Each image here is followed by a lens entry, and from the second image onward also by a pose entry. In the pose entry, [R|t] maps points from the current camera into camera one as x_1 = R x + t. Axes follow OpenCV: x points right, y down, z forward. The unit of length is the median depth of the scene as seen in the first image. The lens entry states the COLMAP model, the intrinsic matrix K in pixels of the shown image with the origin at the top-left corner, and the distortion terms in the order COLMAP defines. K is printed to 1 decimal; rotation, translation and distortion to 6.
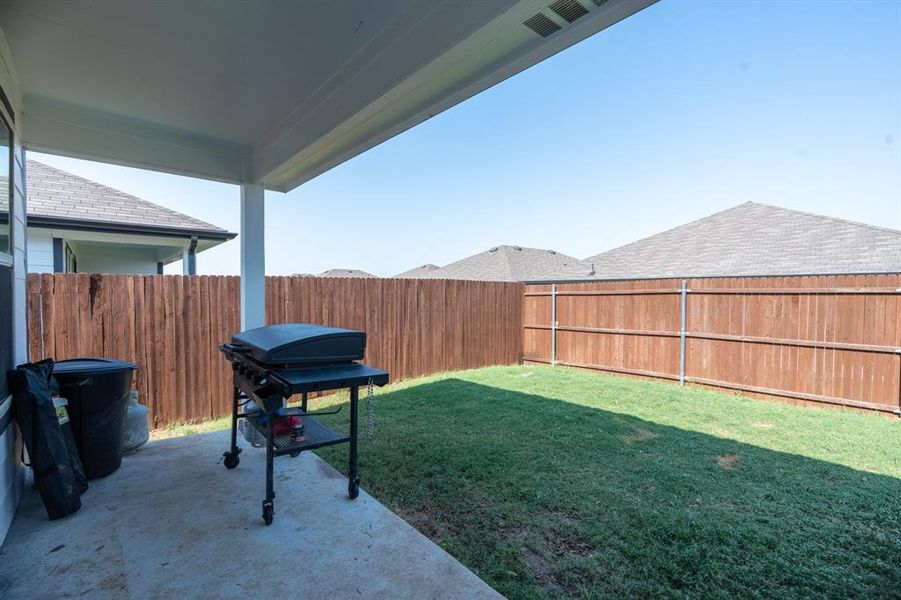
lens RADIAL K [[406.8, 0, 456.2], [0, 406.8, 298.0], [0, 0, 1]] dist [-0.003755, 0.000827]
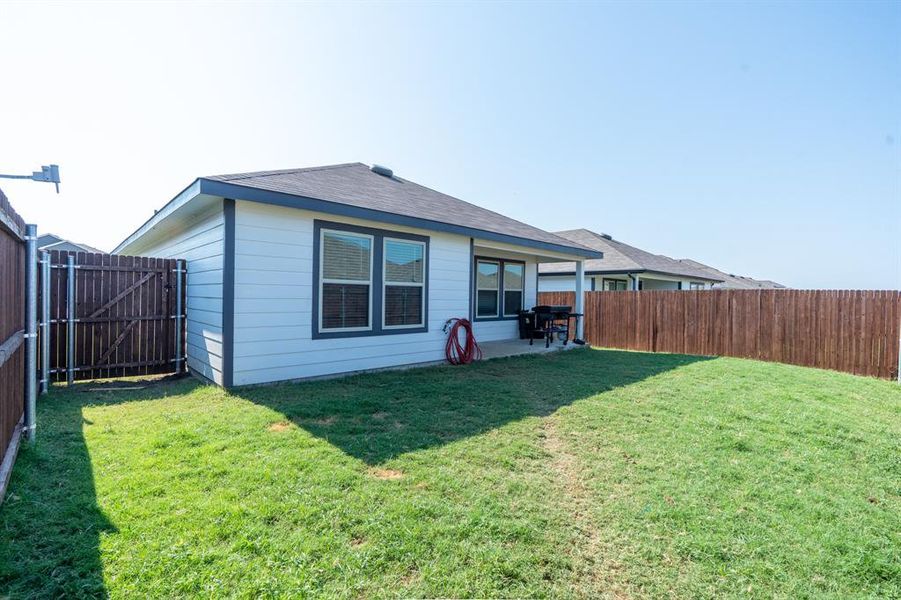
lens RADIAL K [[406.8, 0, 456.2], [0, 406.8, 298.0], [0, 0, 1]] dist [-0.003755, 0.000827]
pose [[0.054915, -0.002355, -0.998488, 1.309592], [-0.036728, 0.999316, -0.004376, 0.024326], [0.997815, 0.036912, 0.054791, -0.050403]]
